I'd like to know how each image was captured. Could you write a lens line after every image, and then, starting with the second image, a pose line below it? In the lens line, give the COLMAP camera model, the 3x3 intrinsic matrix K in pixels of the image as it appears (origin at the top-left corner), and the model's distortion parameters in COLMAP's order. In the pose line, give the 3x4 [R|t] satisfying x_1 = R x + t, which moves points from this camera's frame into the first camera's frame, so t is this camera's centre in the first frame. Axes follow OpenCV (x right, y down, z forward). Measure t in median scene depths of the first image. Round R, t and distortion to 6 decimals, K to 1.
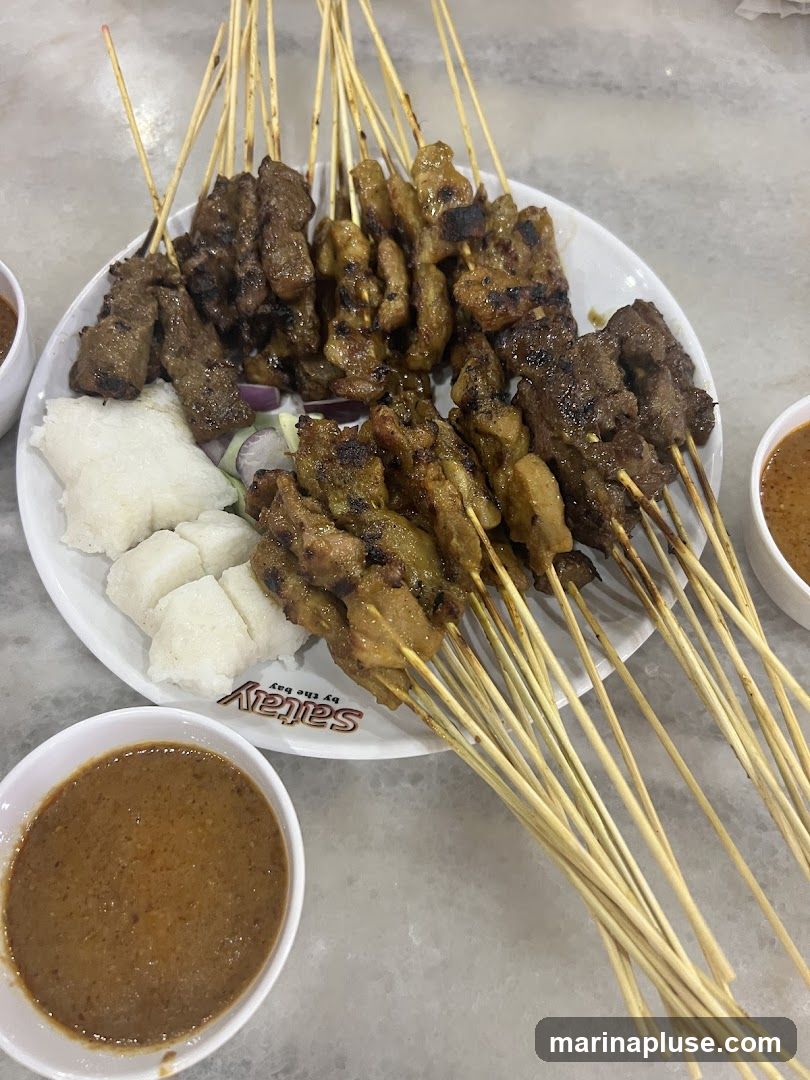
lens RADIAL K [[845.7, 0, 405.0], [0, 845.7, 540.0], [0, 0, 1]] dist [0.005380, 0.003938]
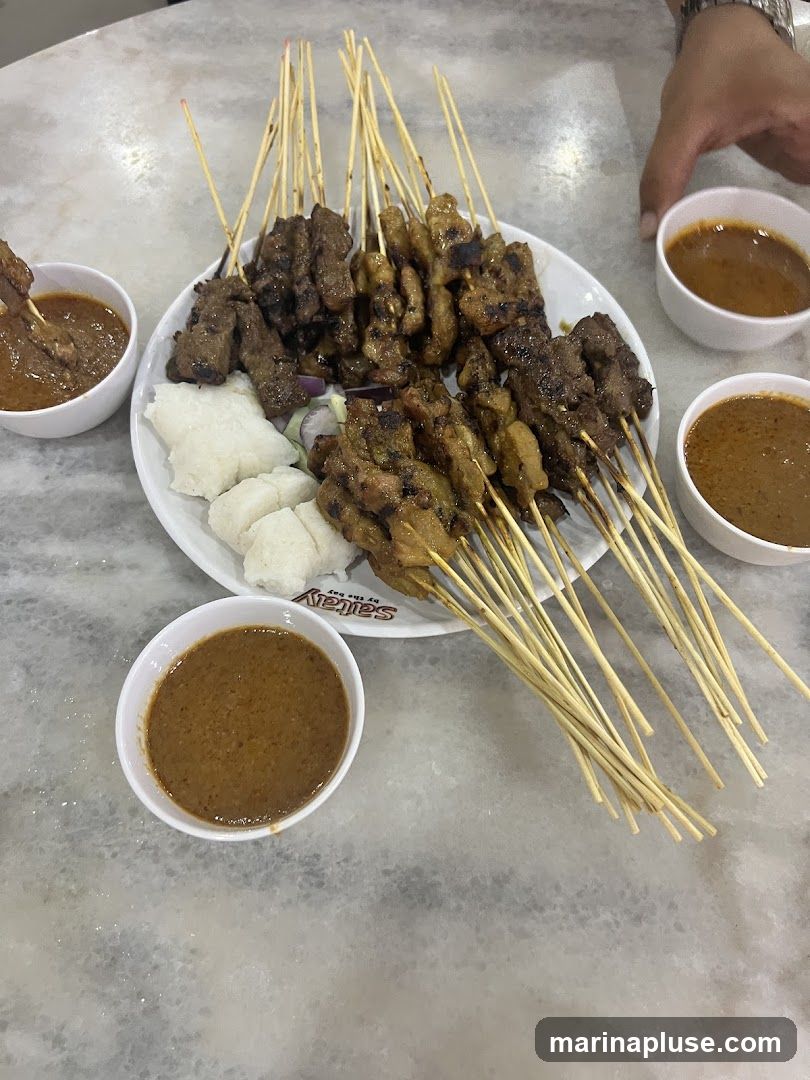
lens RADIAL K [[834.5, 0, 405.0], [0, 834.5, 540.0], [0, 0, 1]] dist [0.042057, -0.003123]
pose [[0.999731, -0.002626, 0.023052, -0.062658], [0.003274, 0.999598, -0.028150, 0.120359], [-0.022969, 0.028218, 0.999338, -0.329877]]
